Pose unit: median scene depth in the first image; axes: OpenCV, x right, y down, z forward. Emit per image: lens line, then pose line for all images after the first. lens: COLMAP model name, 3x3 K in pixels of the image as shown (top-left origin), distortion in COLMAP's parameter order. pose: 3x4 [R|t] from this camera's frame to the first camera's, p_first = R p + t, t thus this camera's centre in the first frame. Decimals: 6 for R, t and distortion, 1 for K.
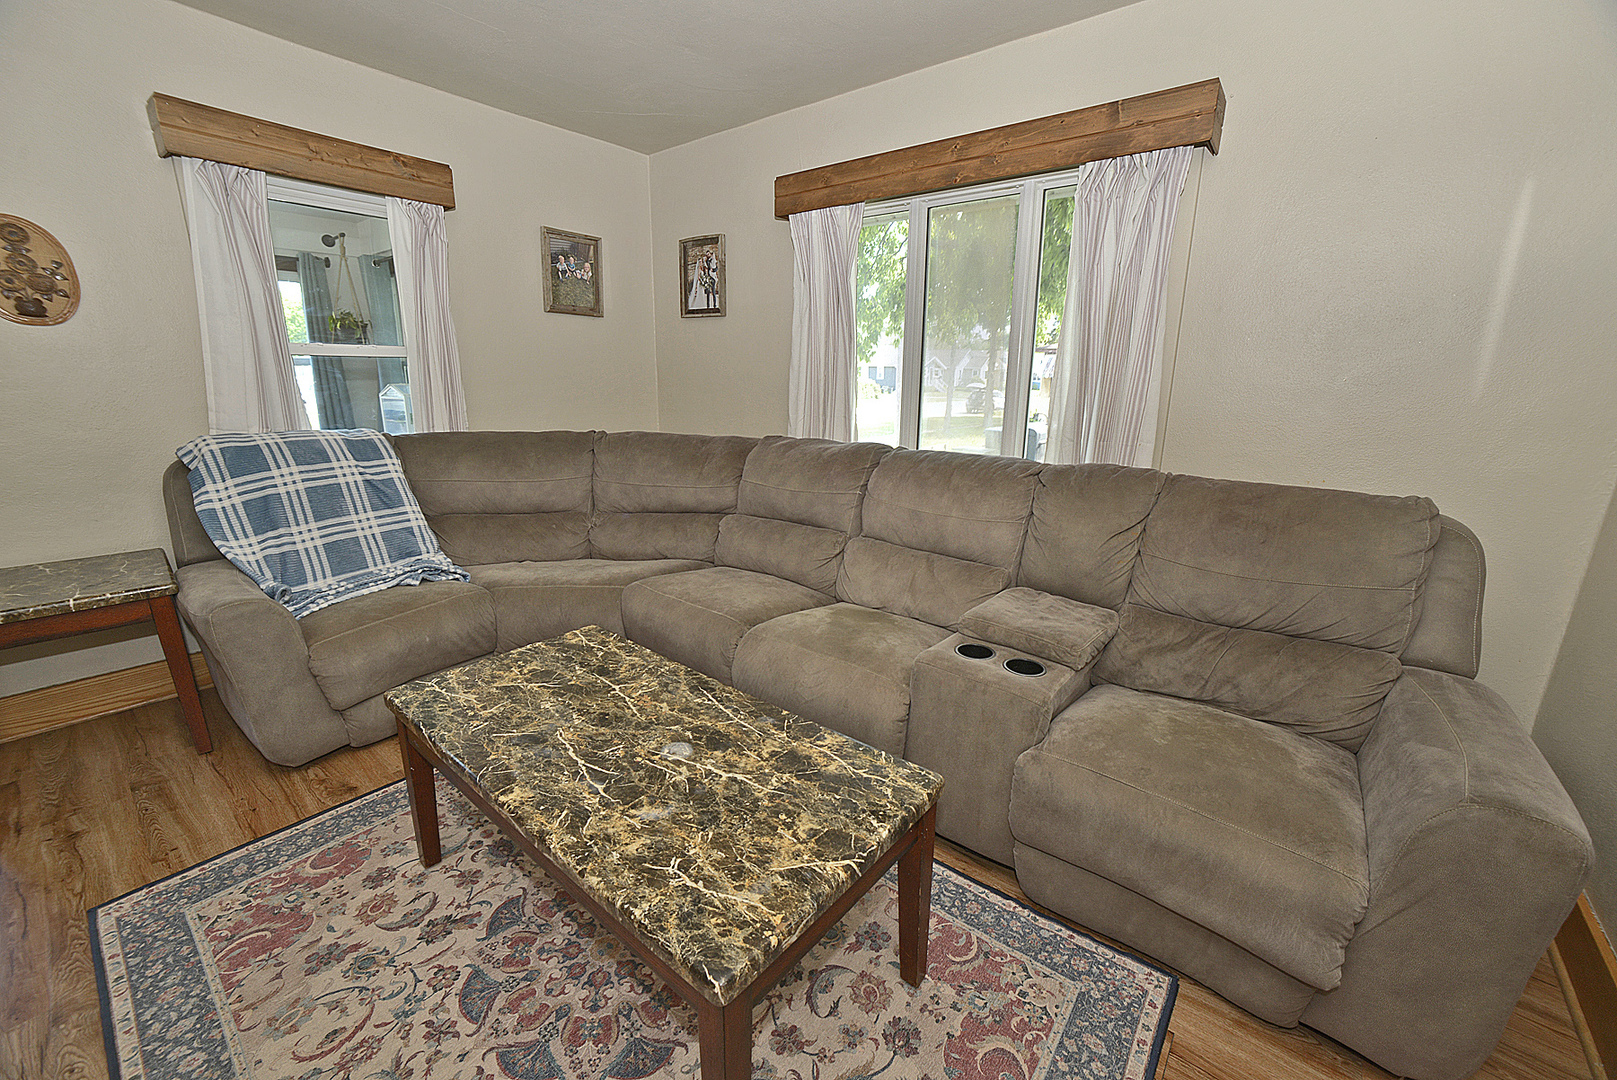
lens RADIAL K [[651.8, 0, 808.5], [0, 651.8, 540.0], [0, 0, 1]] dist [-0.052291, 0.023639]
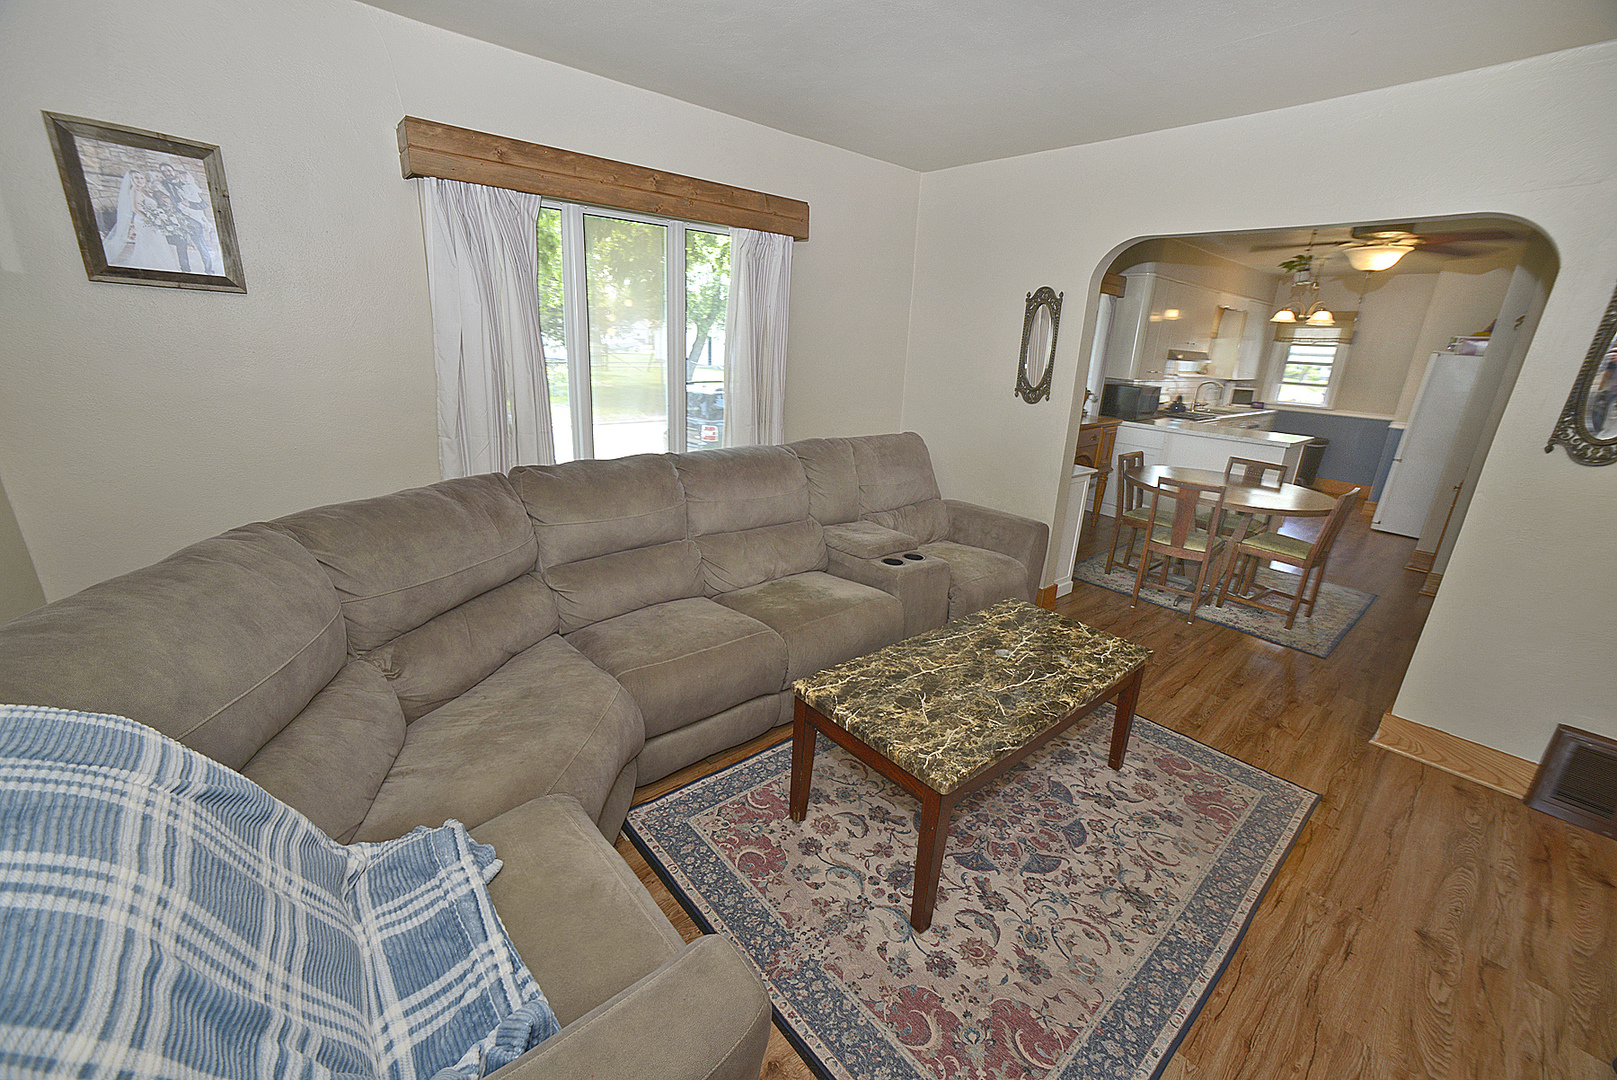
lens RADIAL K [[651.8, 0, 808.5], [0, 651.8, 540.0], [0, 0, 1]] dist [-0.052291, 0.023639]
pose [[0.171526, -0.302858, 0.937473, -1.720707], [0.197330, 0.942854, 0.268492, -0.485057], [-0.965215, 0.138939, 0.221487, 1.049483]]
